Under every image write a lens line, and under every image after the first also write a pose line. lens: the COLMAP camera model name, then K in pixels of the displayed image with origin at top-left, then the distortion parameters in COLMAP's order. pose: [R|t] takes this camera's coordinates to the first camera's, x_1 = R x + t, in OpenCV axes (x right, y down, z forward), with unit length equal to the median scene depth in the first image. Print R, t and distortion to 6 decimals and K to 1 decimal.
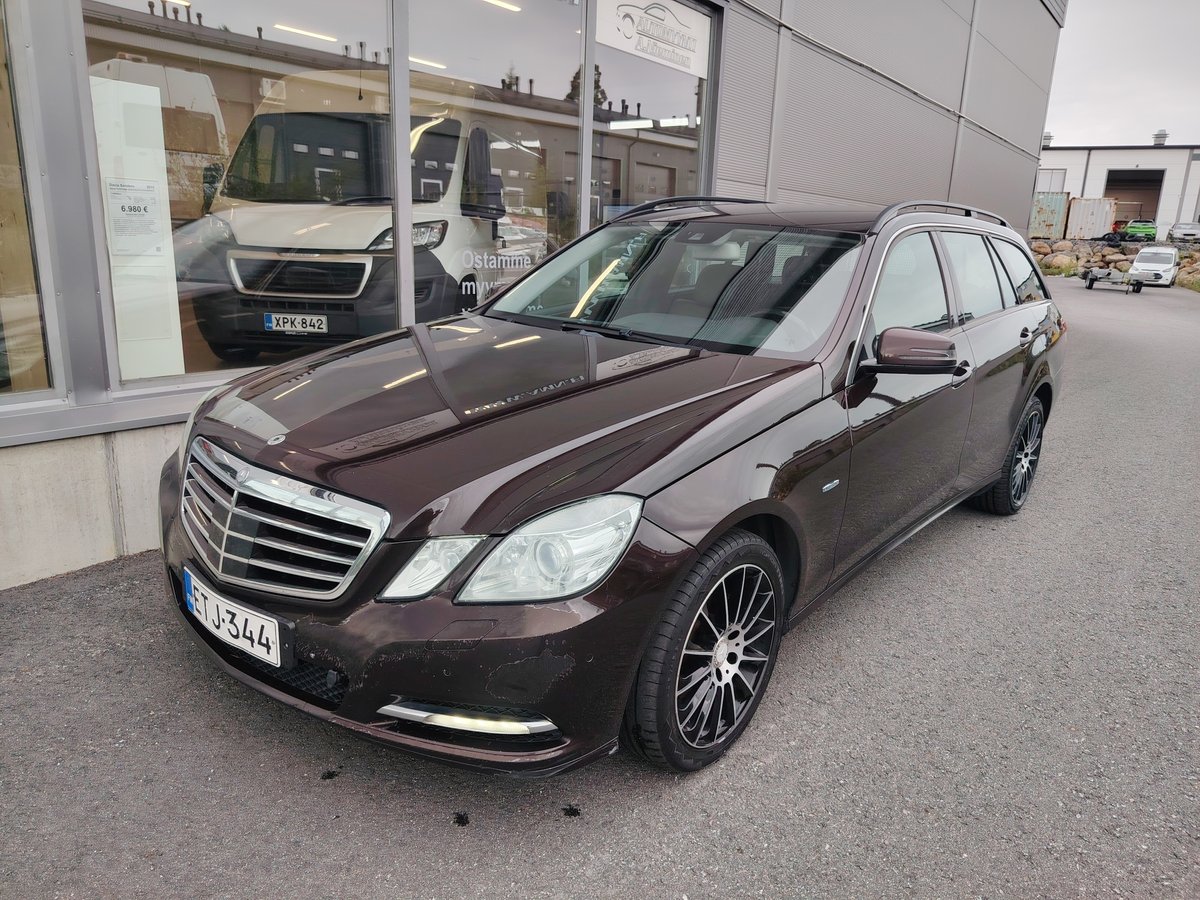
lens RADIAL K [[839.0, 0, 598.8], [0, 839.0, 471.1], [0, 0, 1]] dist [0.007475, 0.001833]
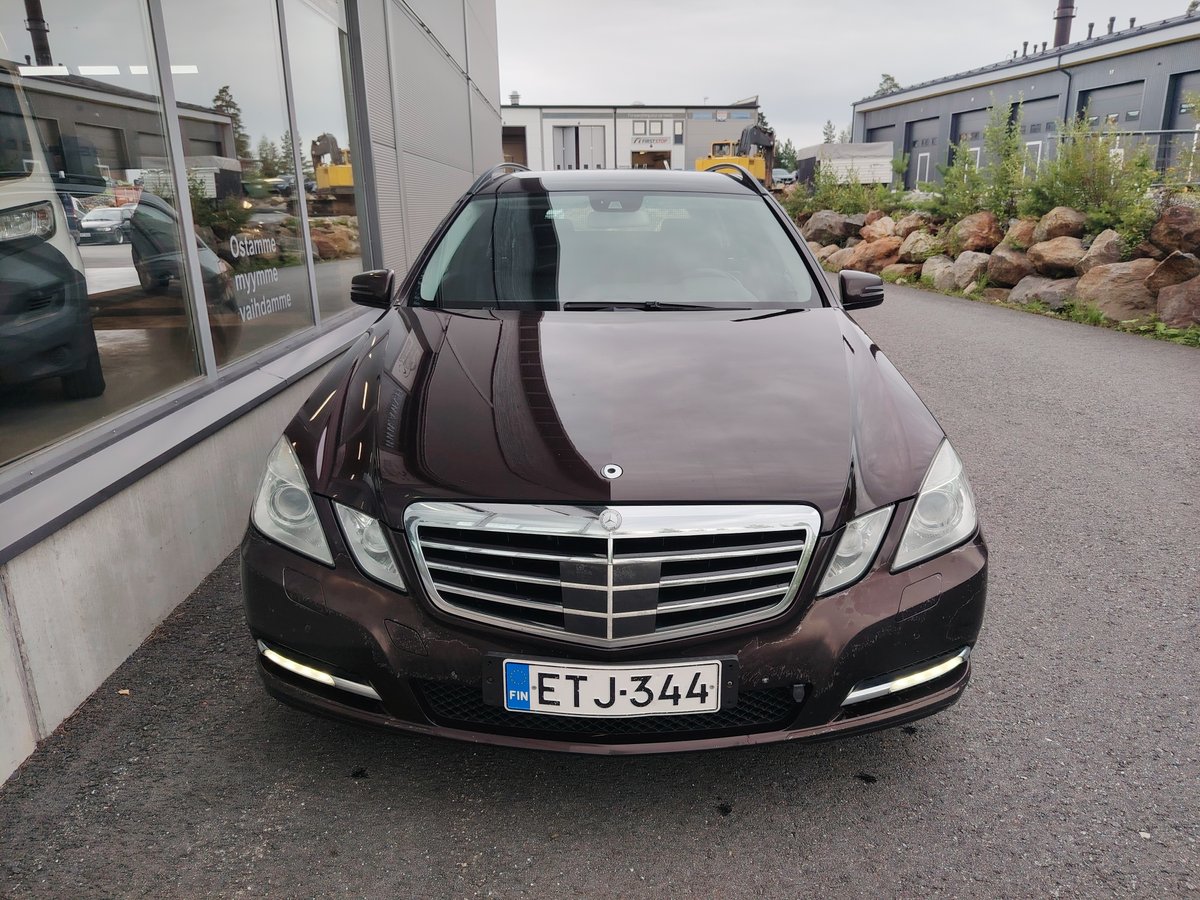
lens RADIAL K [[838.4, 0, 597.0], [0, 838.4, 429.4], [0, 0, 1]] dist [0.059162, -0.072320]
pose [[0.778710, -0.214396, 0.589615, -0.962538], [0.212730, 0.974355, 0.073341, -0.158344], [-0.590218, 0.068317, 0.804348, 0.327958]]
